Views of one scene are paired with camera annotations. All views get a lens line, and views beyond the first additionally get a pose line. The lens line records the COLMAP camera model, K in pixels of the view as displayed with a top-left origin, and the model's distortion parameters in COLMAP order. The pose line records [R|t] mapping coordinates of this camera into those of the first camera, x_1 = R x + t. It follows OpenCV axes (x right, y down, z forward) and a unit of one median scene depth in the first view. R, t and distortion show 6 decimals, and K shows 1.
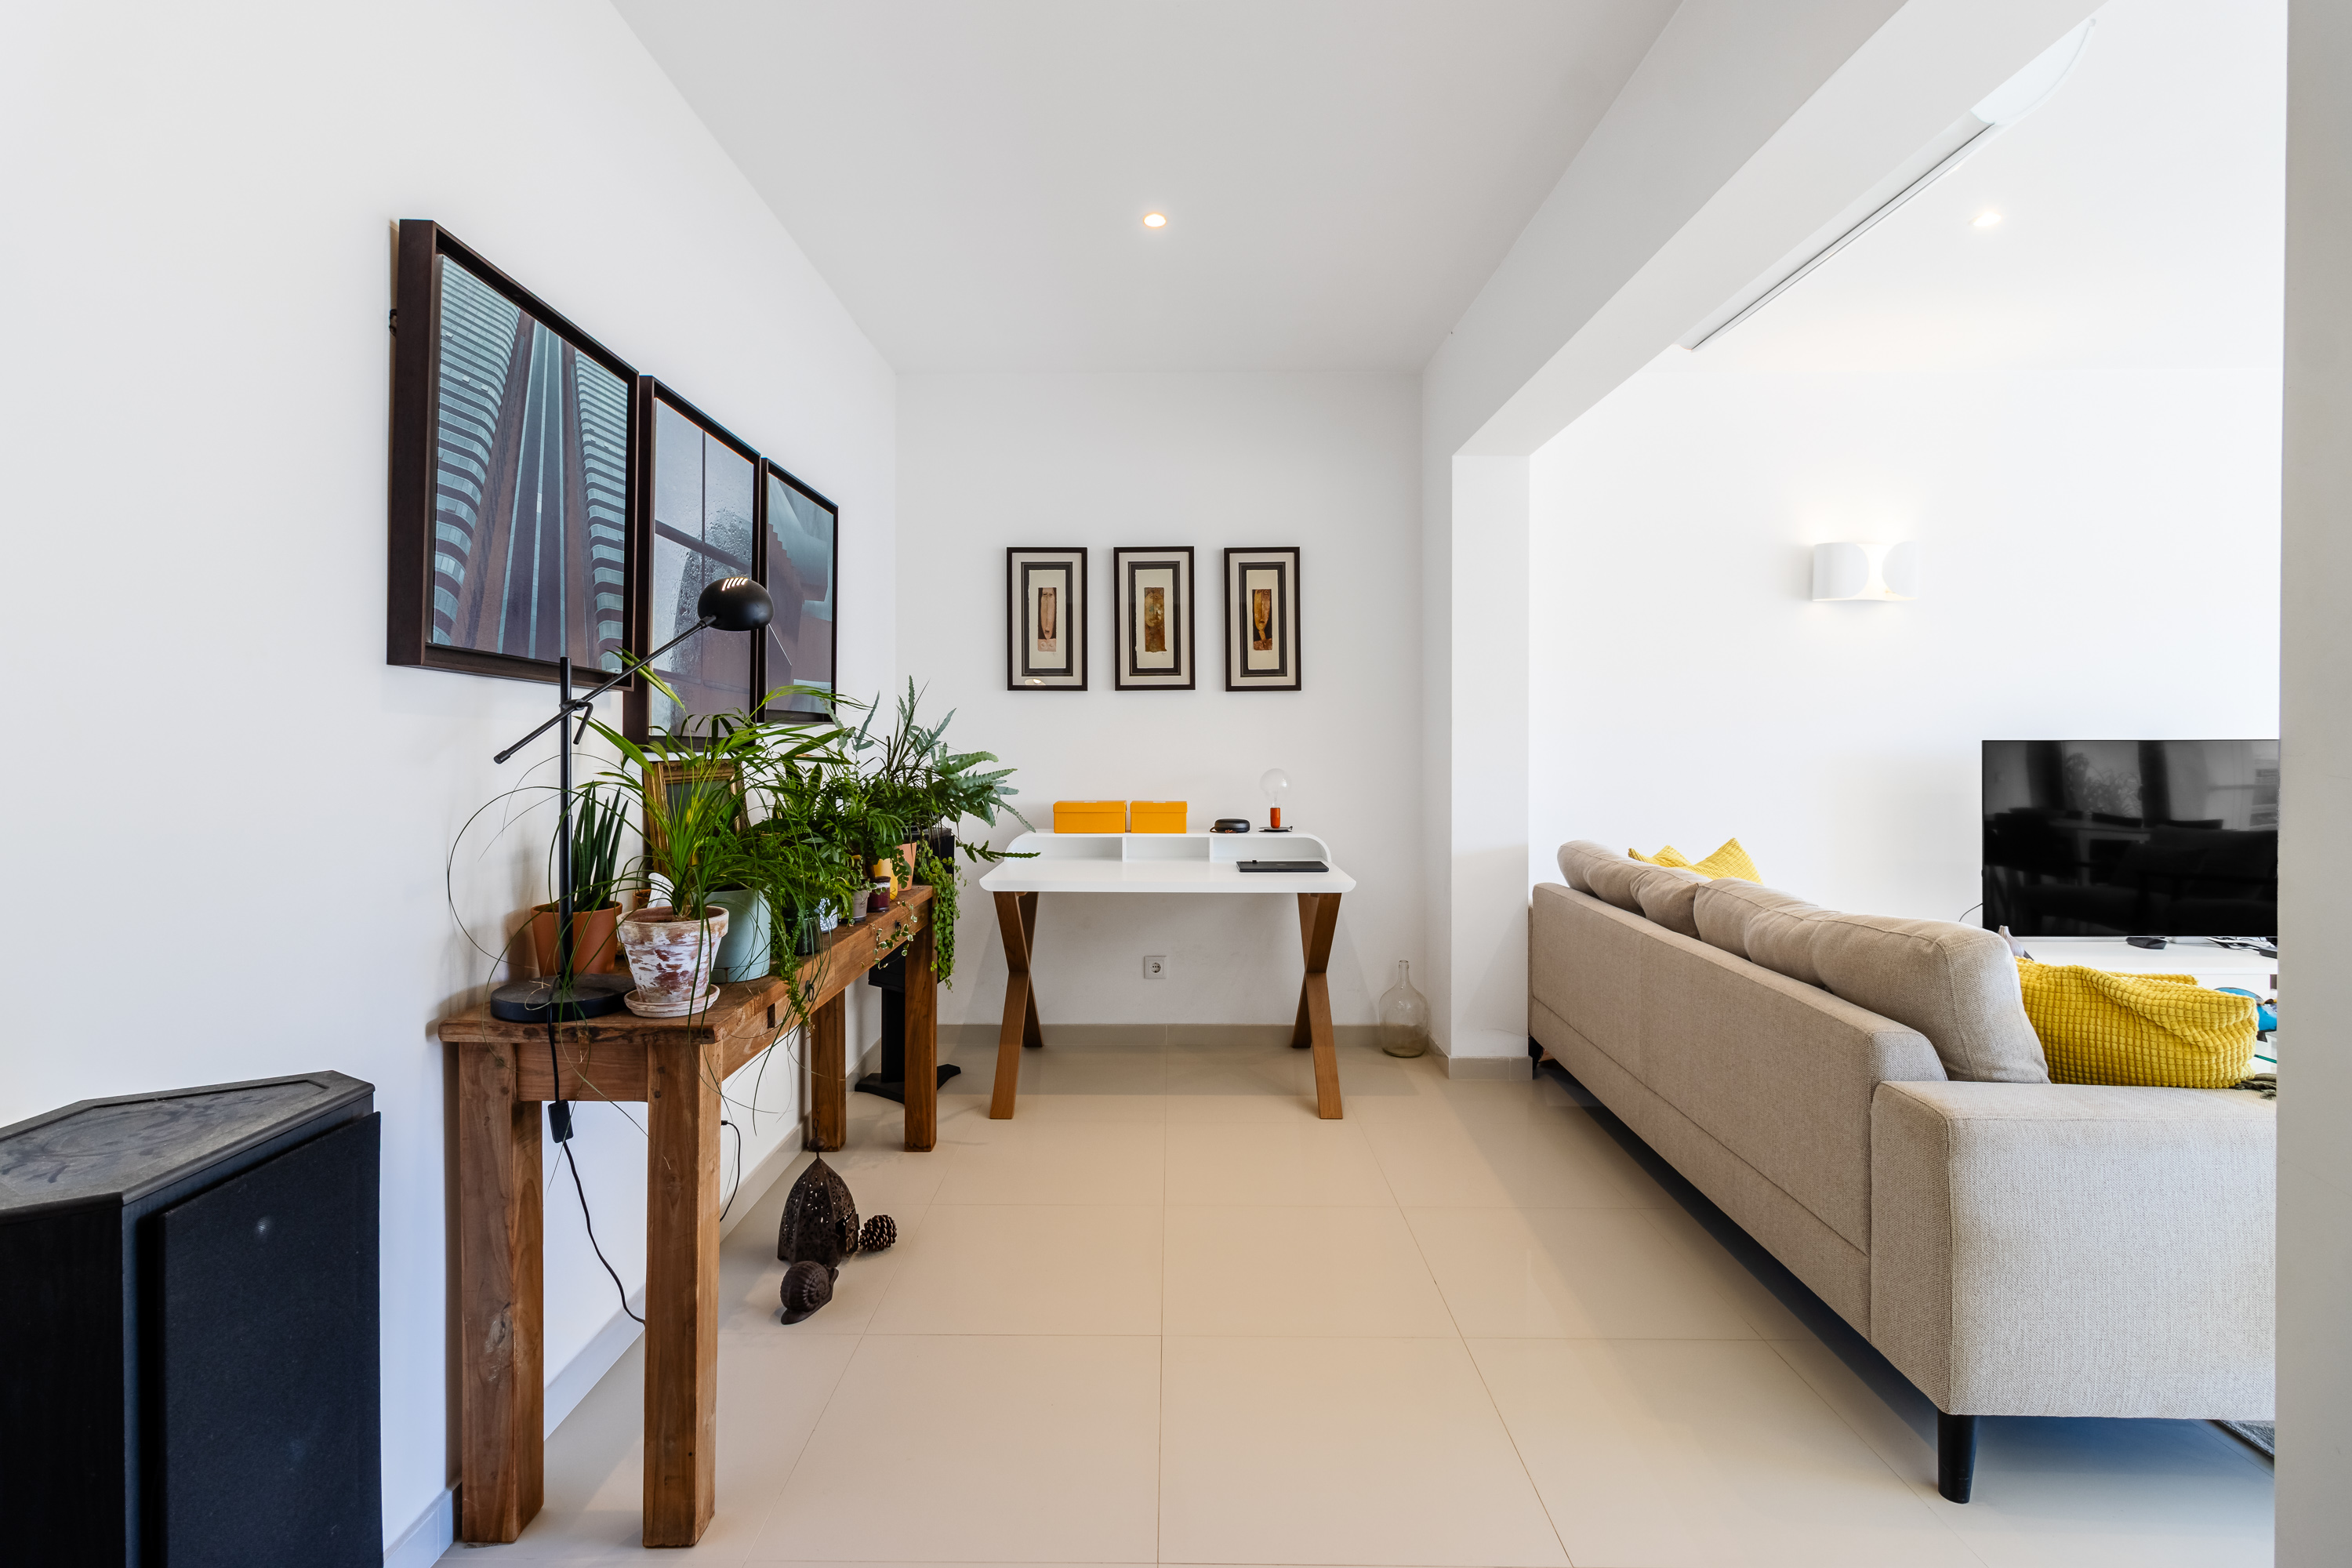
lens RADIAL K [[1087.3, 0, 1161.8], [0, 1087.3, 748.1], [0, 0, 1]] dist [0.000287, 0.000397]
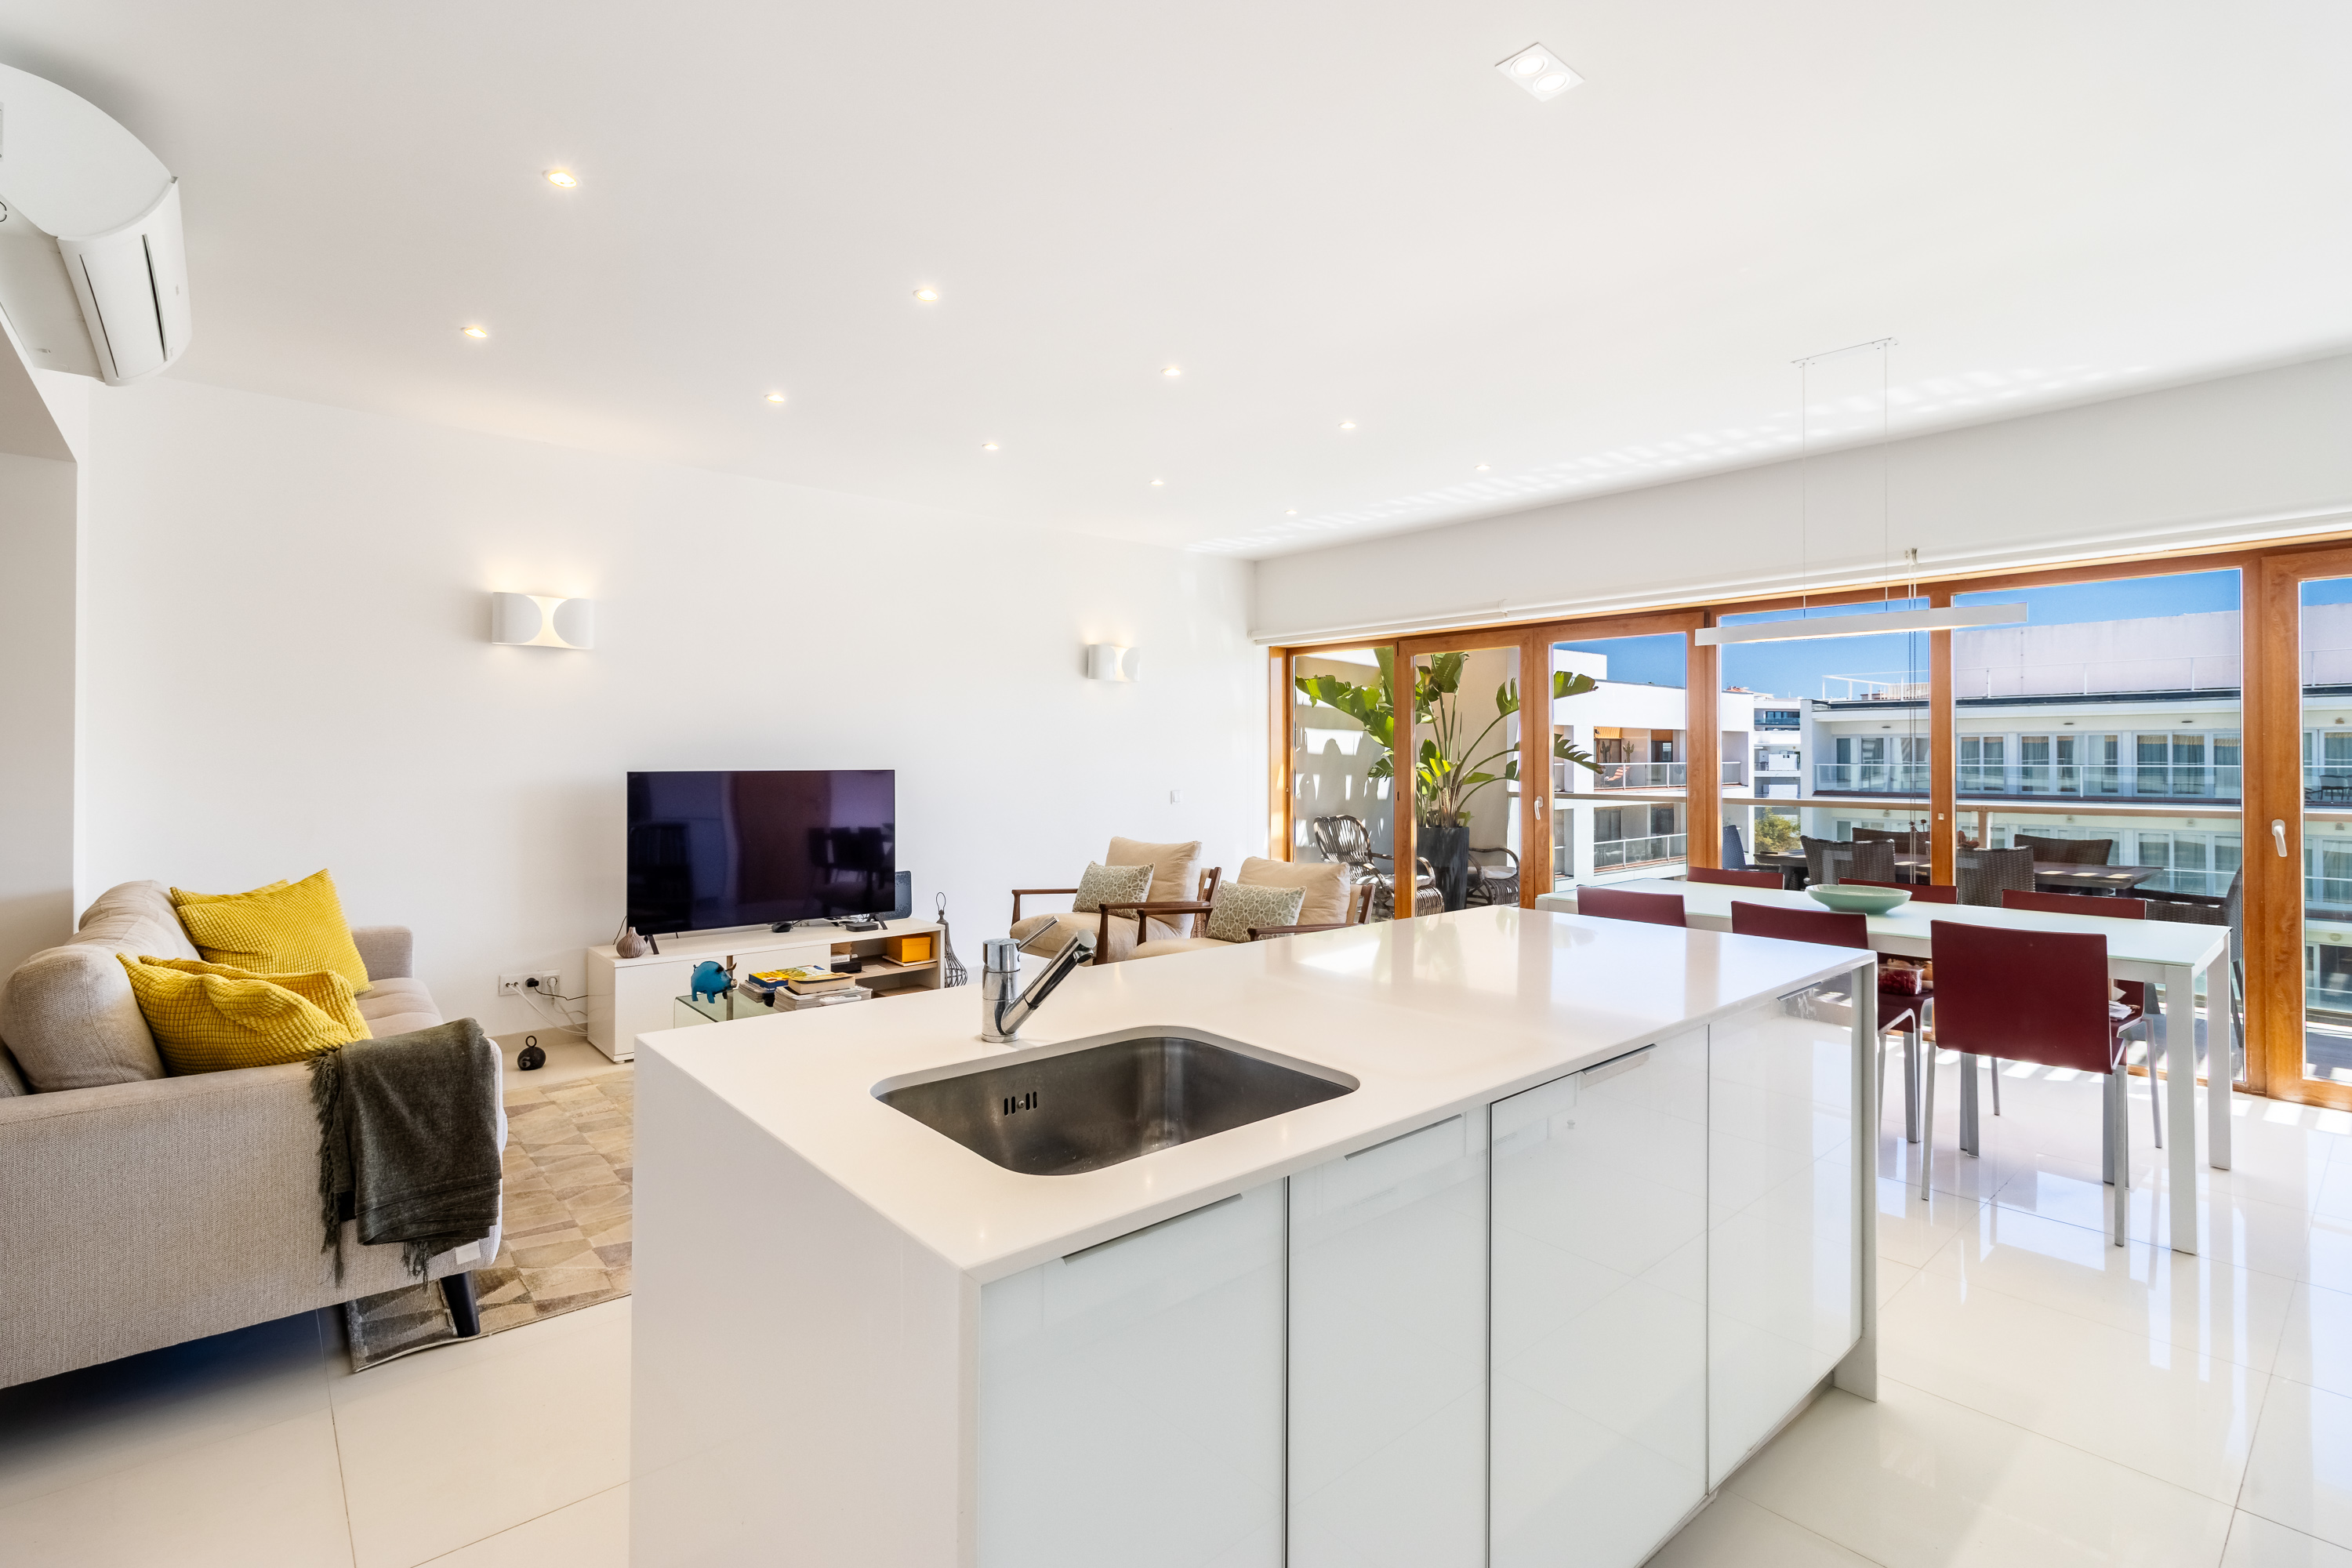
lens RADIAL K [[1087.3, 0, 1161.8], [0, 1087.3, 748.1], [0, 0, 1]] dist [0.000287, 0.000397]
pose [[0.760315, 0.006631, 0.649521, 0.418353], [0.005397, 0.999849, -0.016526, -0.009197], [-0.649532, 0.016071, 0.760164, -0.273530]]
